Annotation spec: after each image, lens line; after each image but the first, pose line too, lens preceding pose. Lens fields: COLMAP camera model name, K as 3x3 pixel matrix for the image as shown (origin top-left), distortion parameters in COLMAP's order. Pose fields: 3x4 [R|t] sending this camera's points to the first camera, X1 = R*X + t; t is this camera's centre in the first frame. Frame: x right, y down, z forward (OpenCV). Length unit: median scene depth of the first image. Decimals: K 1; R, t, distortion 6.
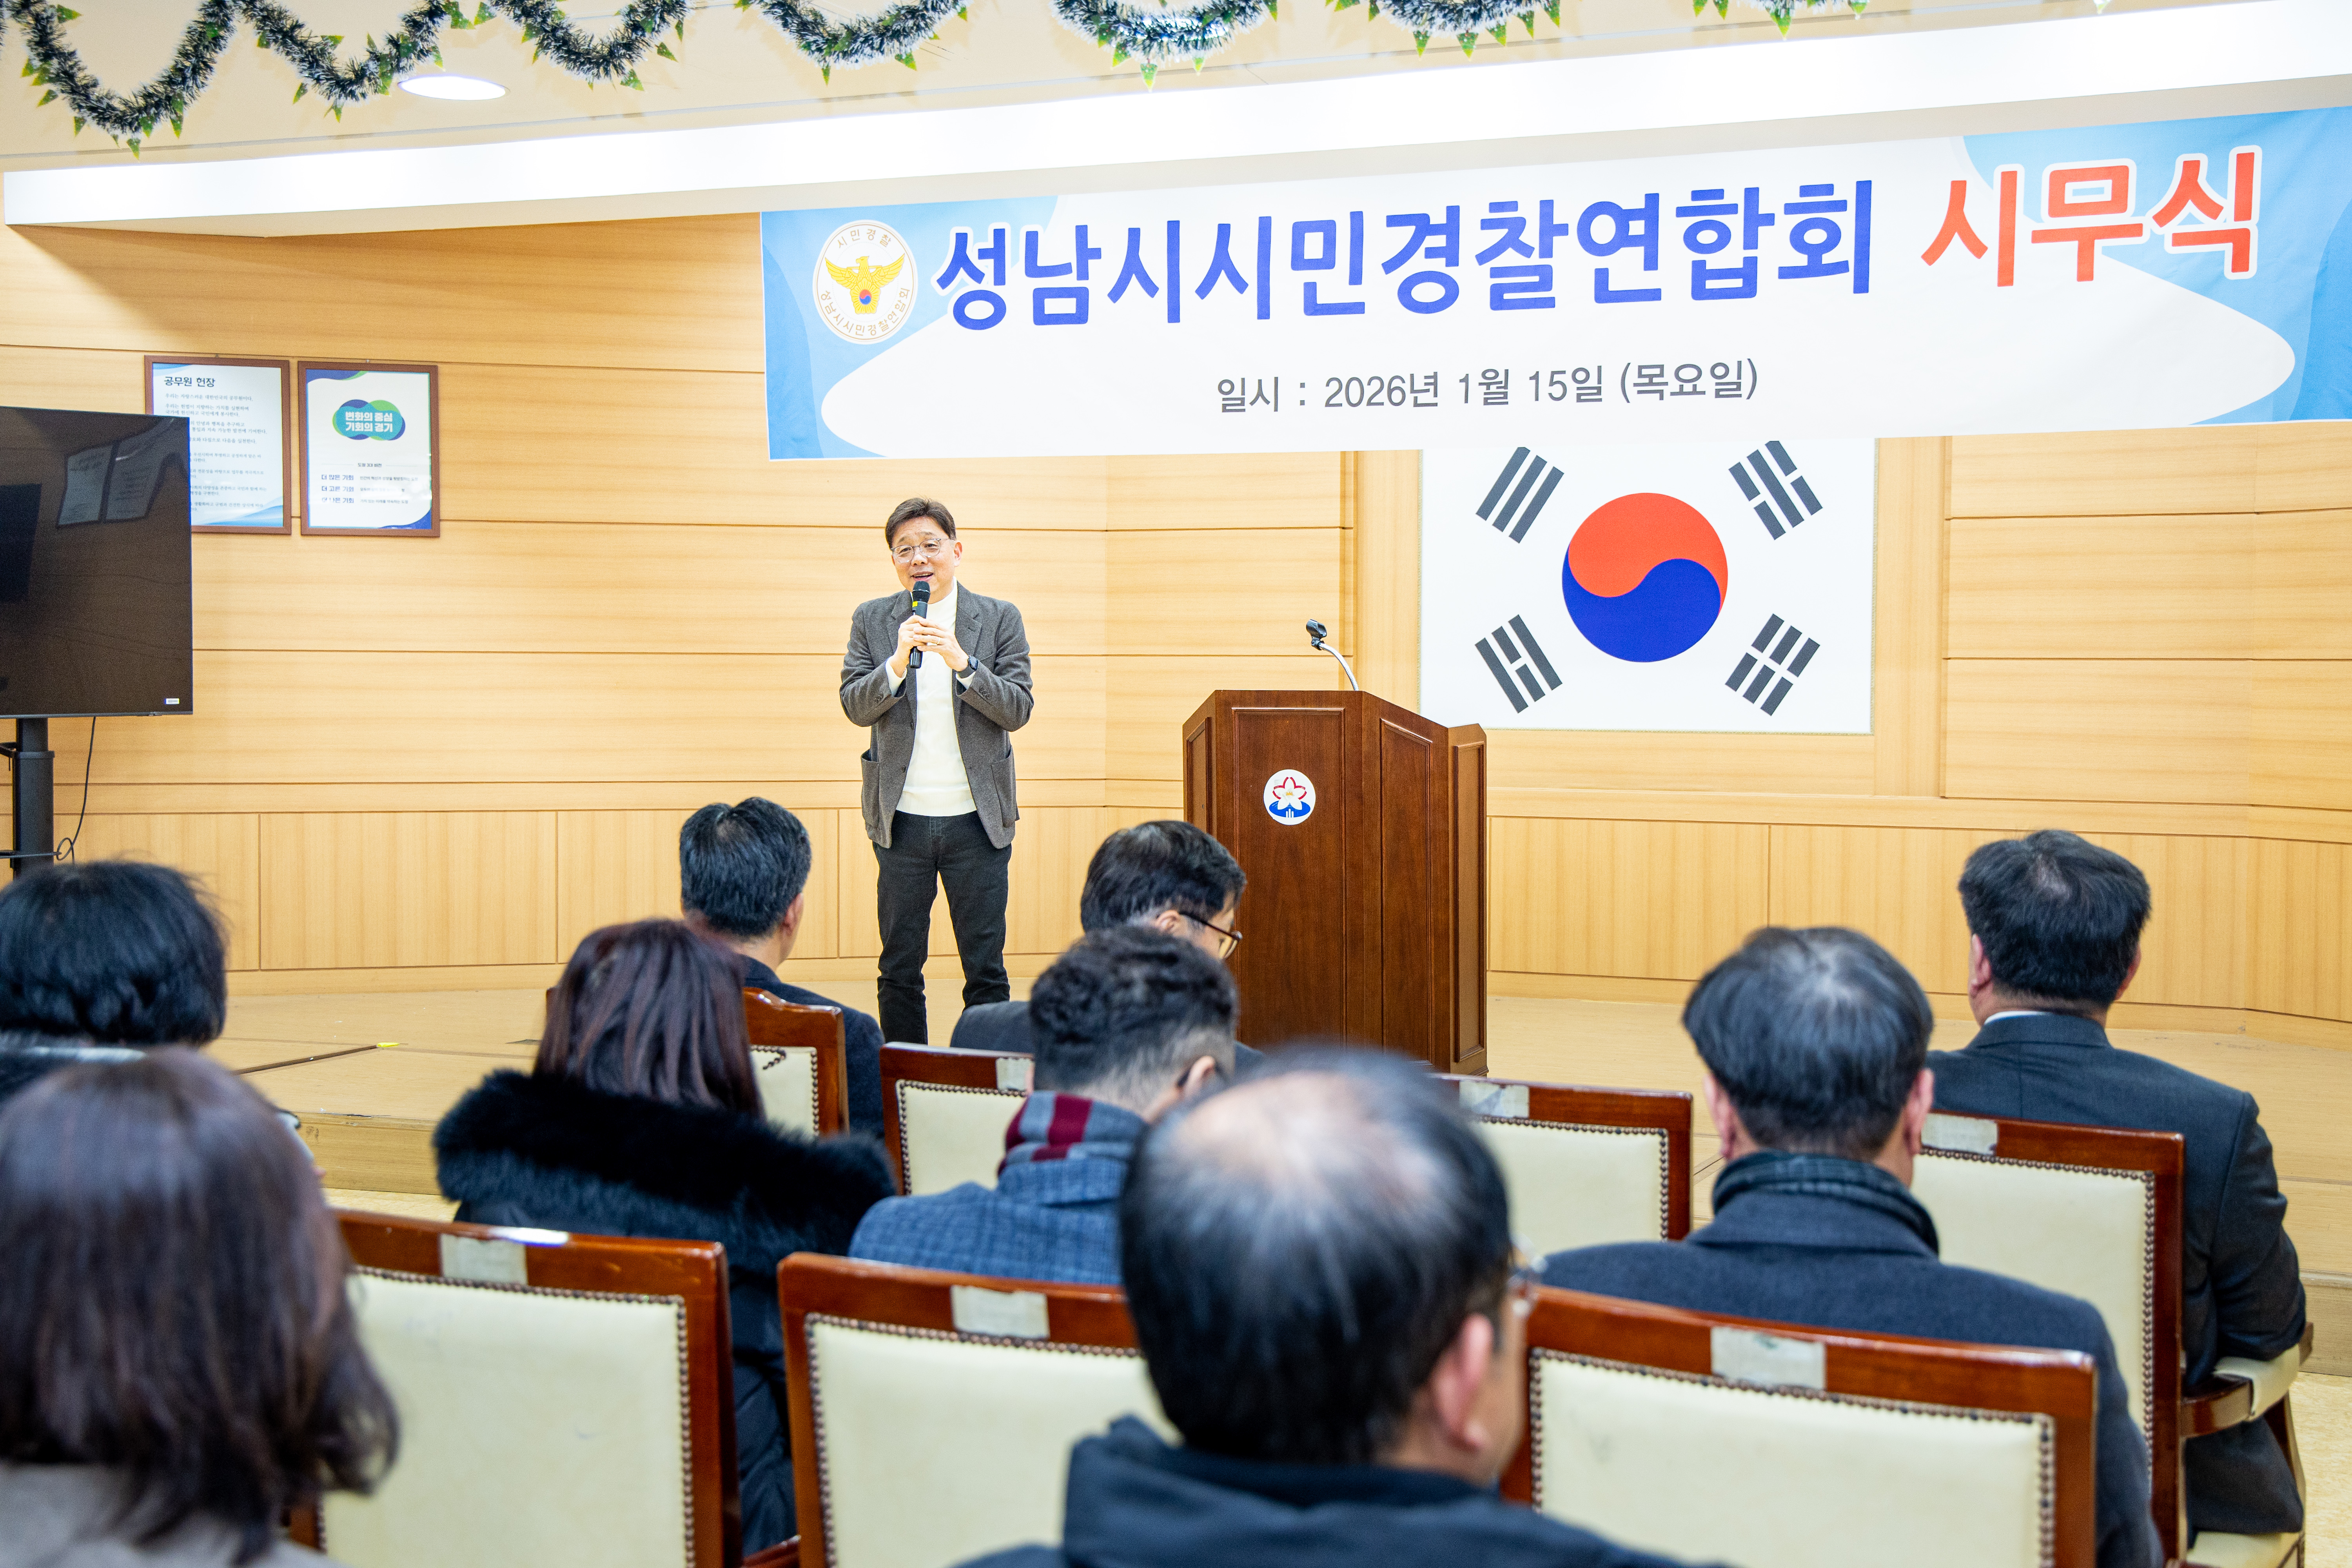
lens RADIAL K [[3068.2, 0, 1133.1], [0, 3068.2, 783.7], [0, 0, 1]] dist [0.128391, 0.000000]
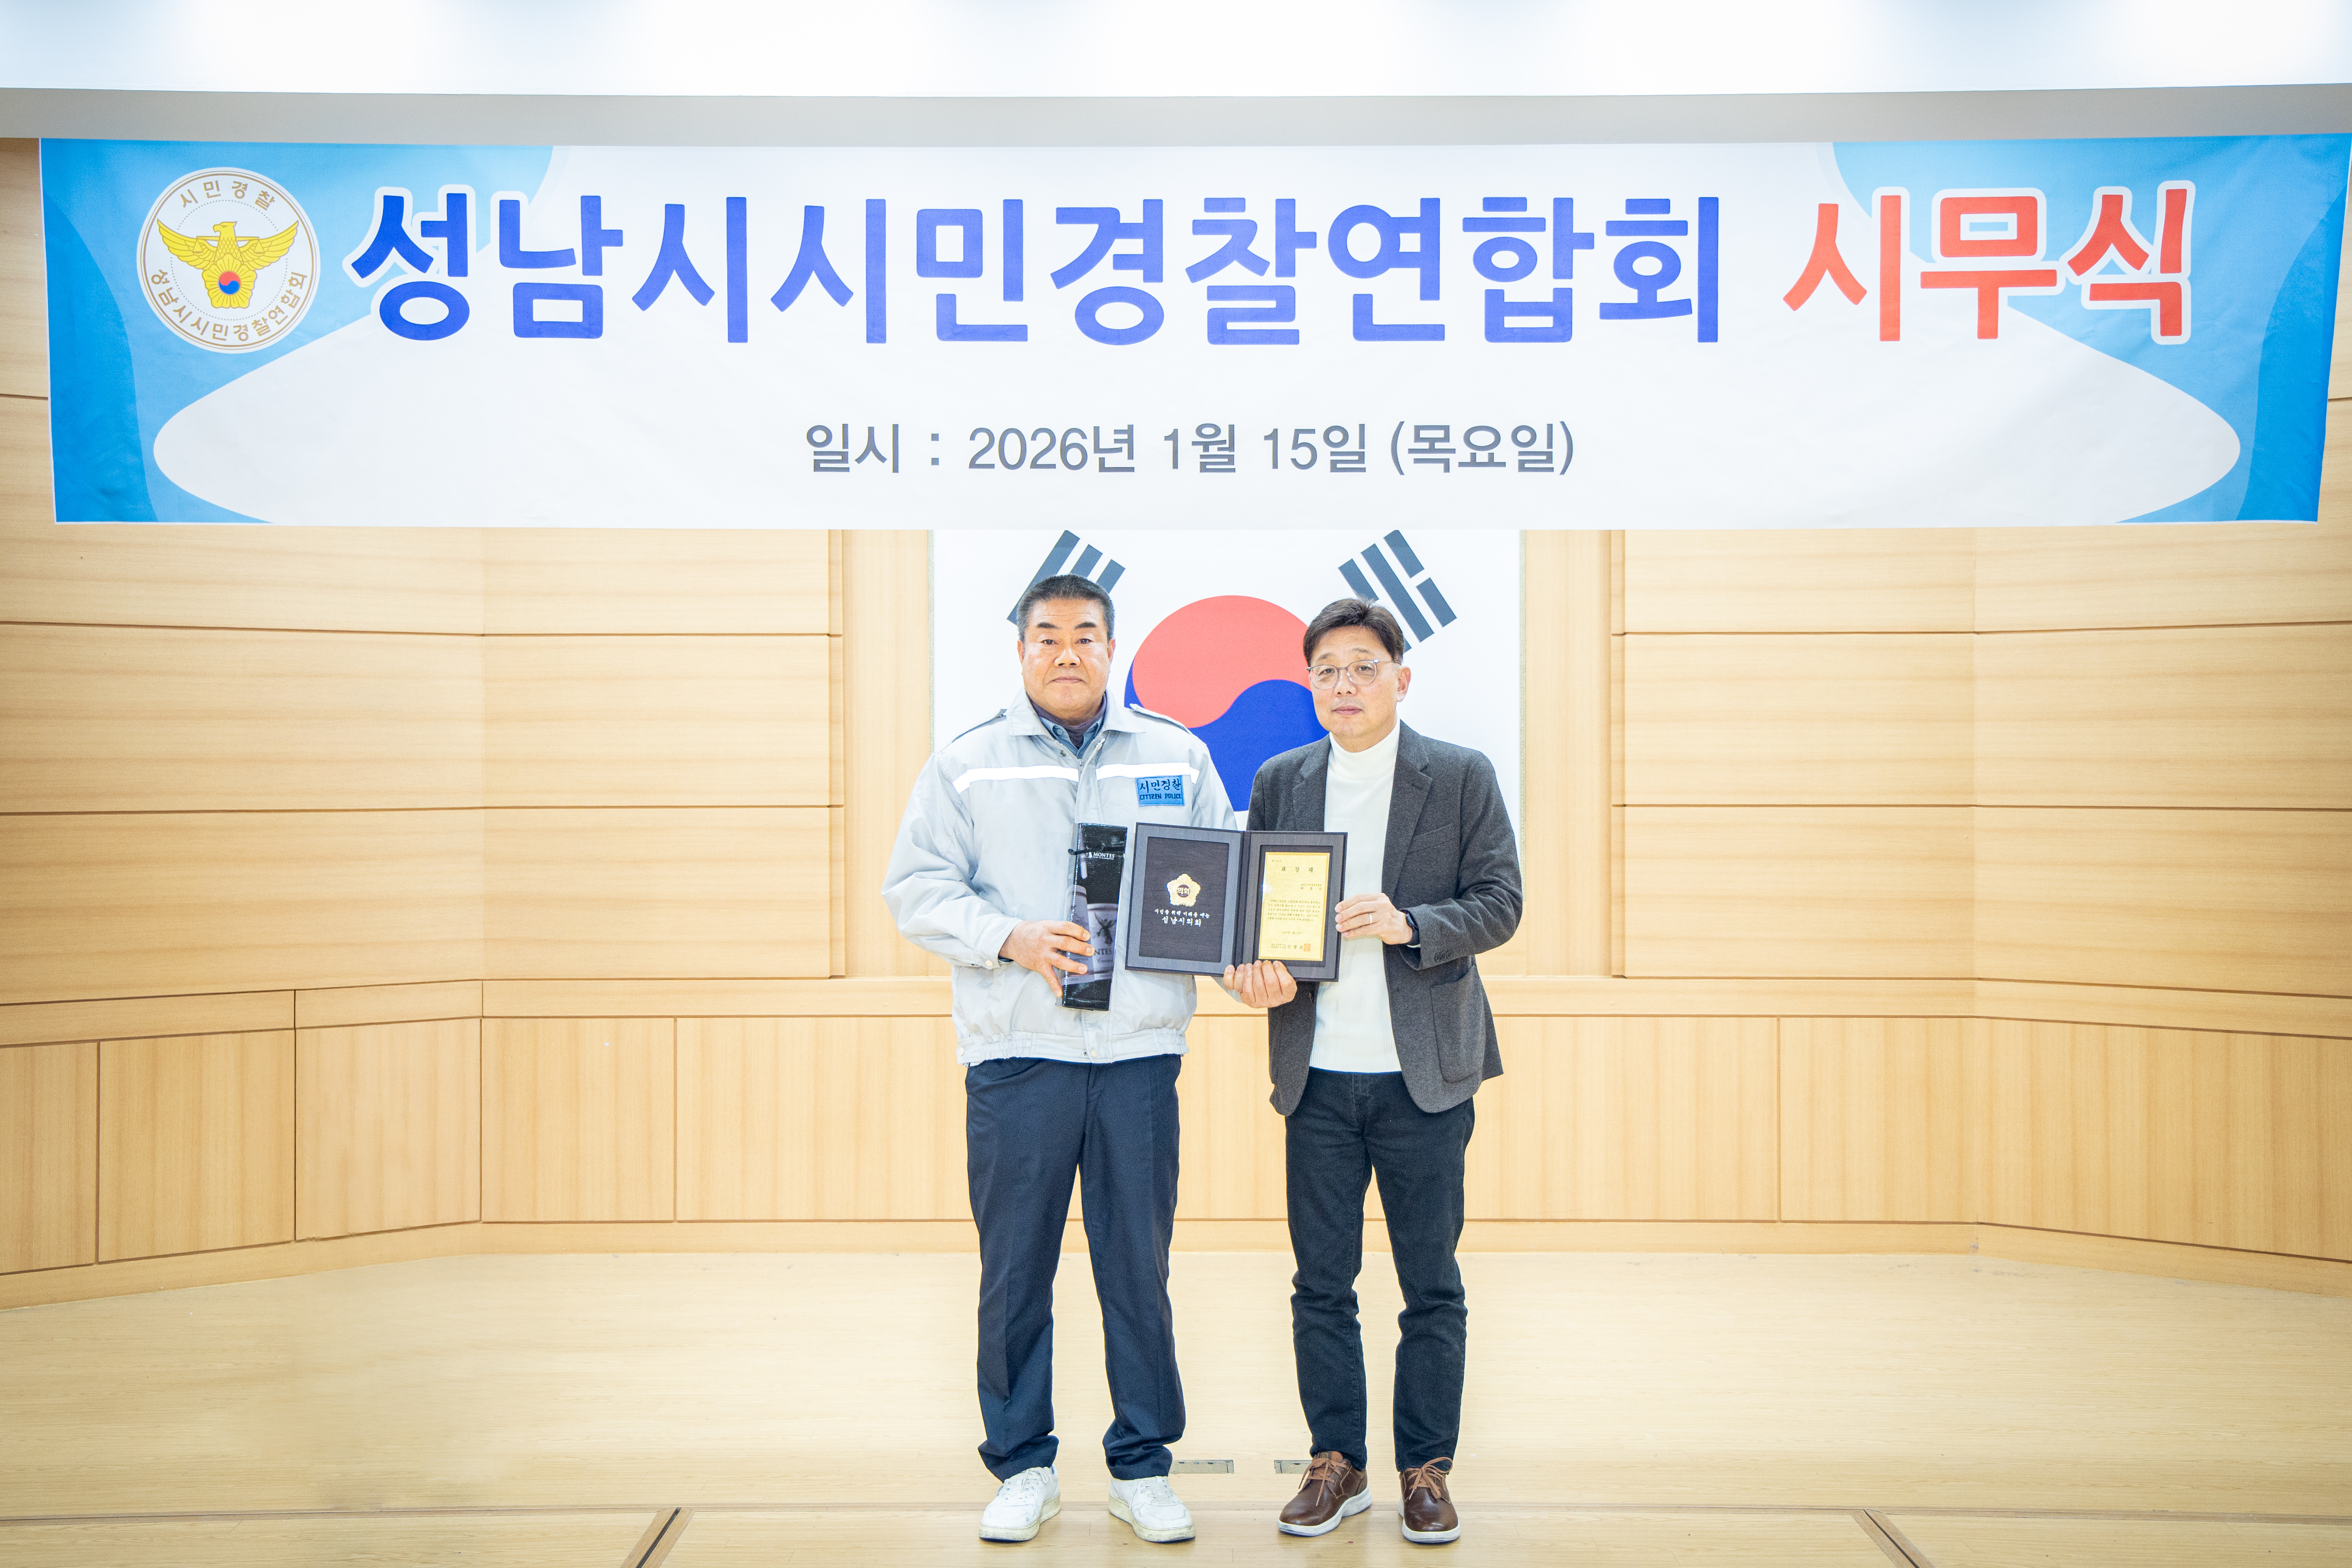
lens RADIAL K [[3068.2, 0, 1153.9], [0, 3068.2, 770.7], [0, 0, 1]] dist [0.128391, 0.000000]
pose [[0.918163, -0.006992, 0.396141, -0.183340], [0.022913, 0.999108, -0.035473, -0.025653], [-0.395540, 0.041647, 0.917504, 0.329518]]
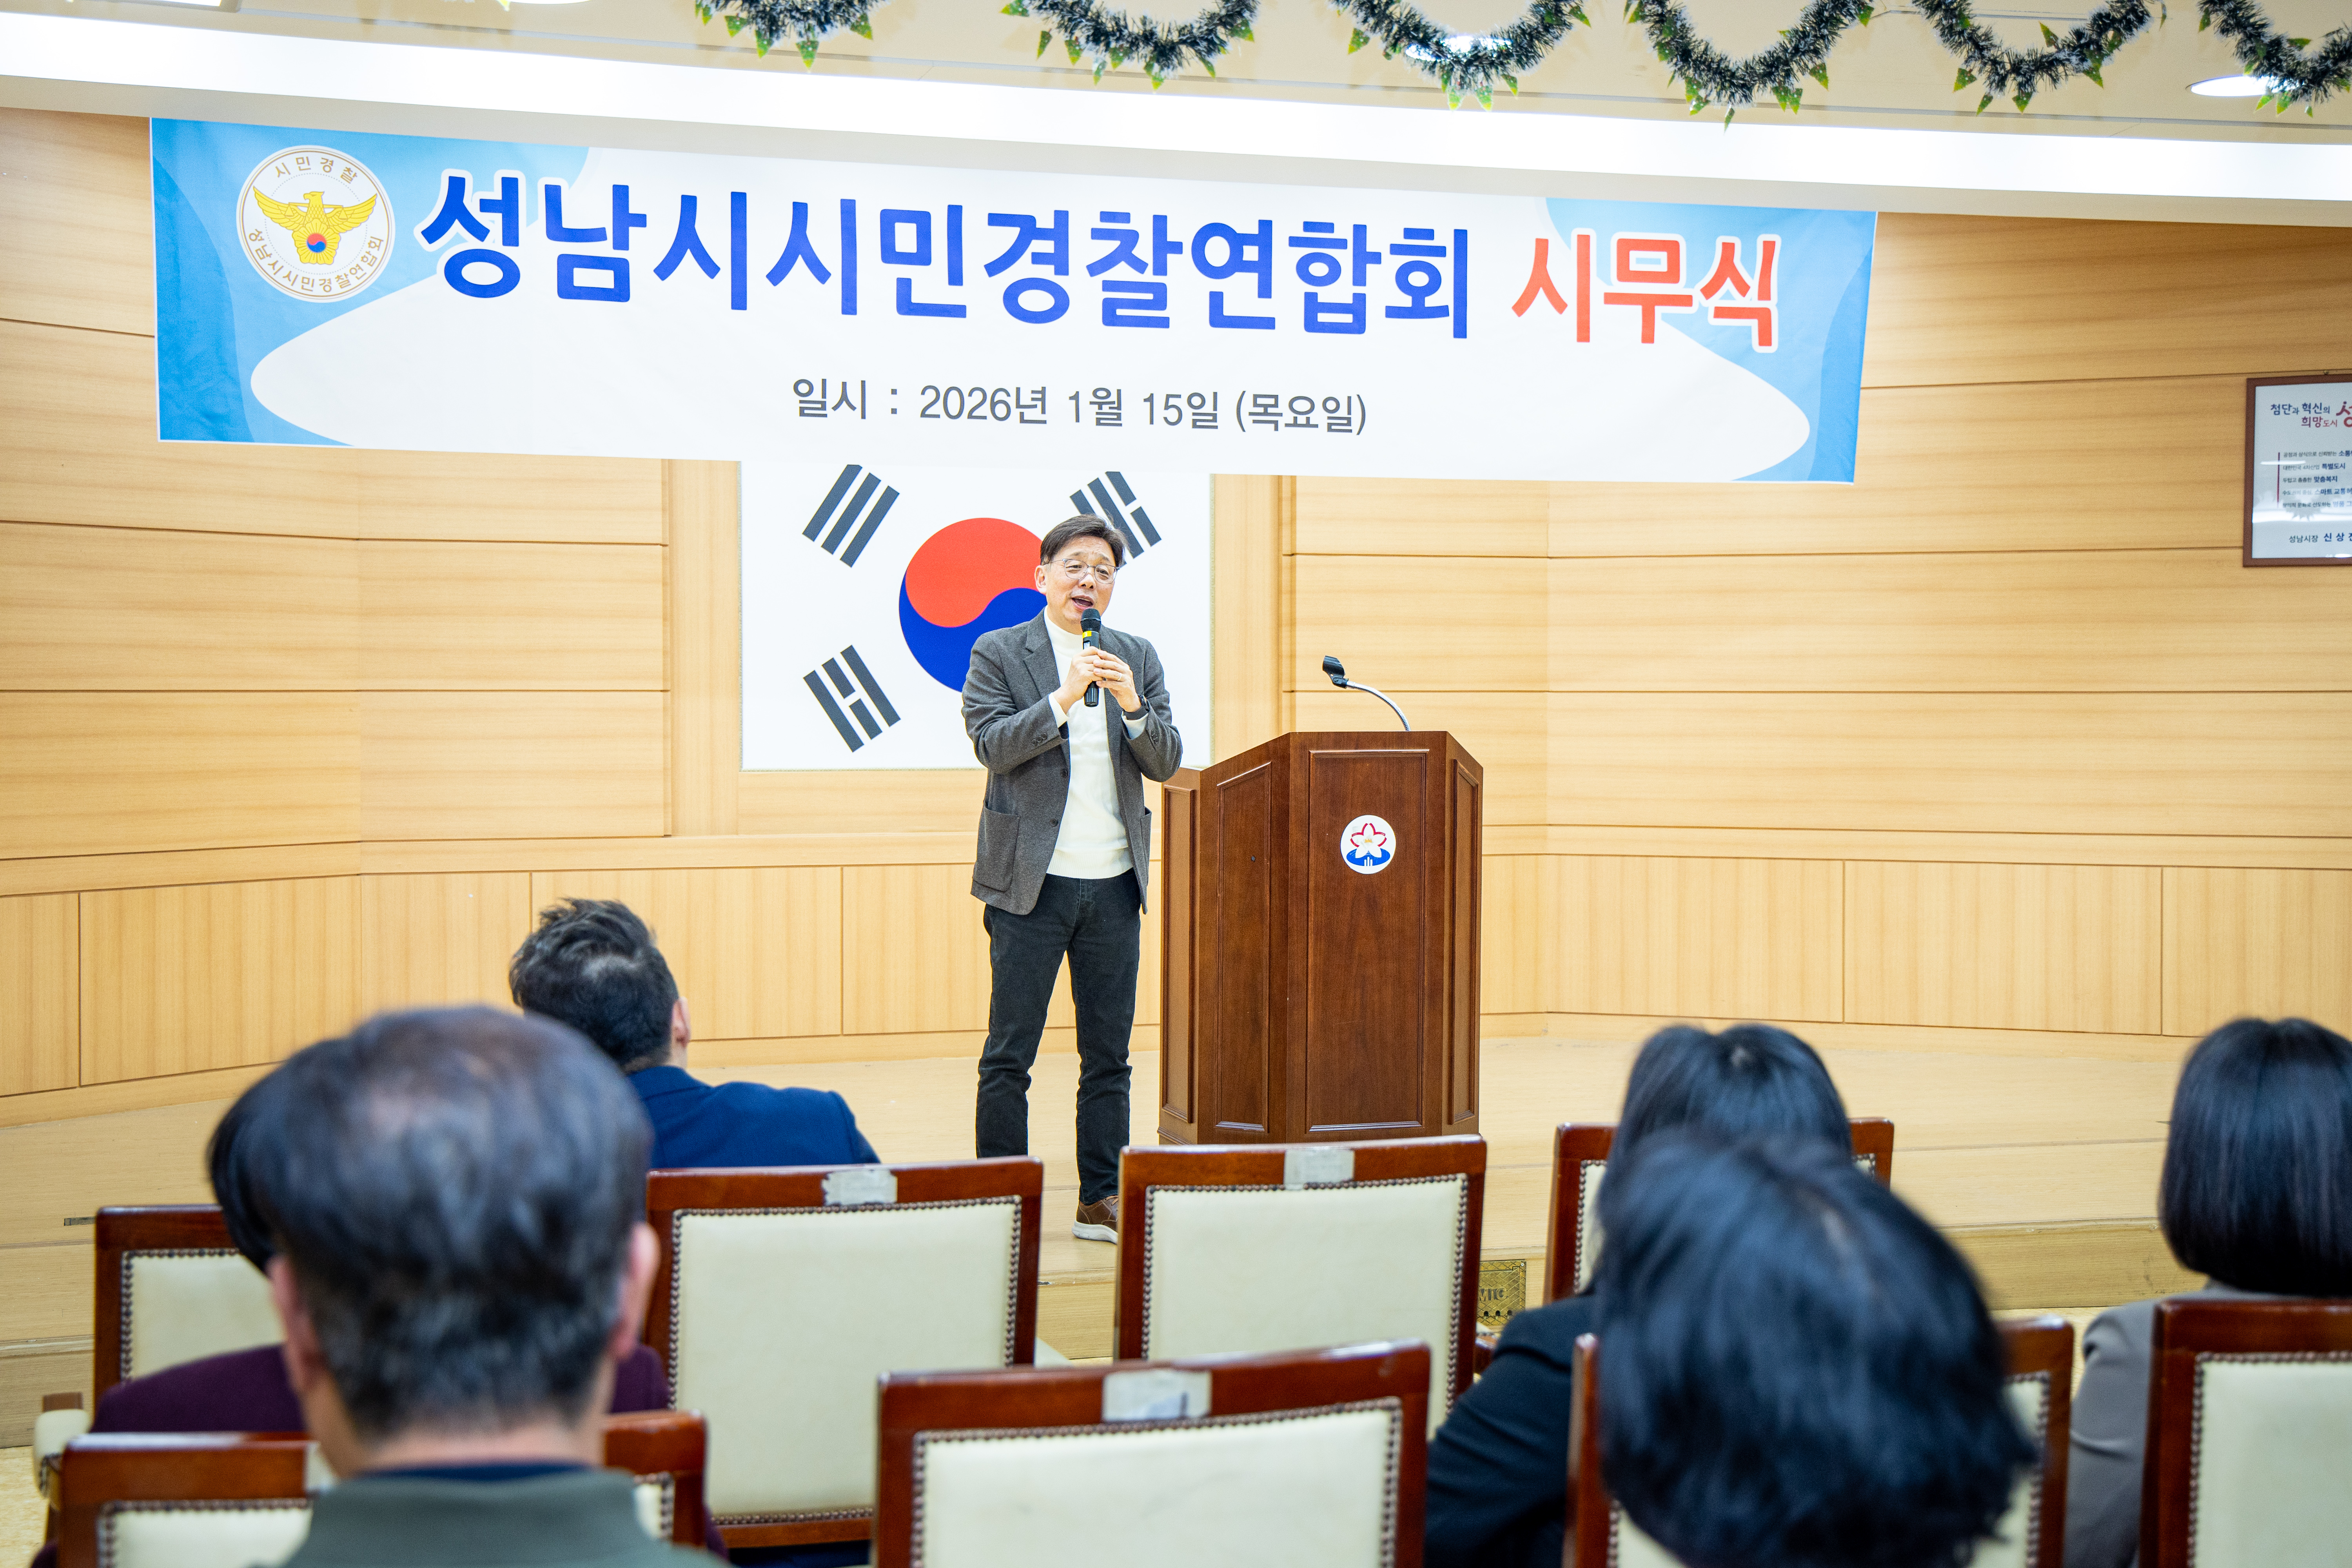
lens RADIAL K [[3475.9, 0, 1156.8], [0, 3475.9, 812.0], [0, 0, 1]] dist [0.186558, 0.000000]
pose [[0.742880, -0.027930, 0.668841, -0.579909], [0.031626, 0.999478, 0.006610, -0.010601], [-0.668677, 0.016242, 0.743376, 0.191033]]
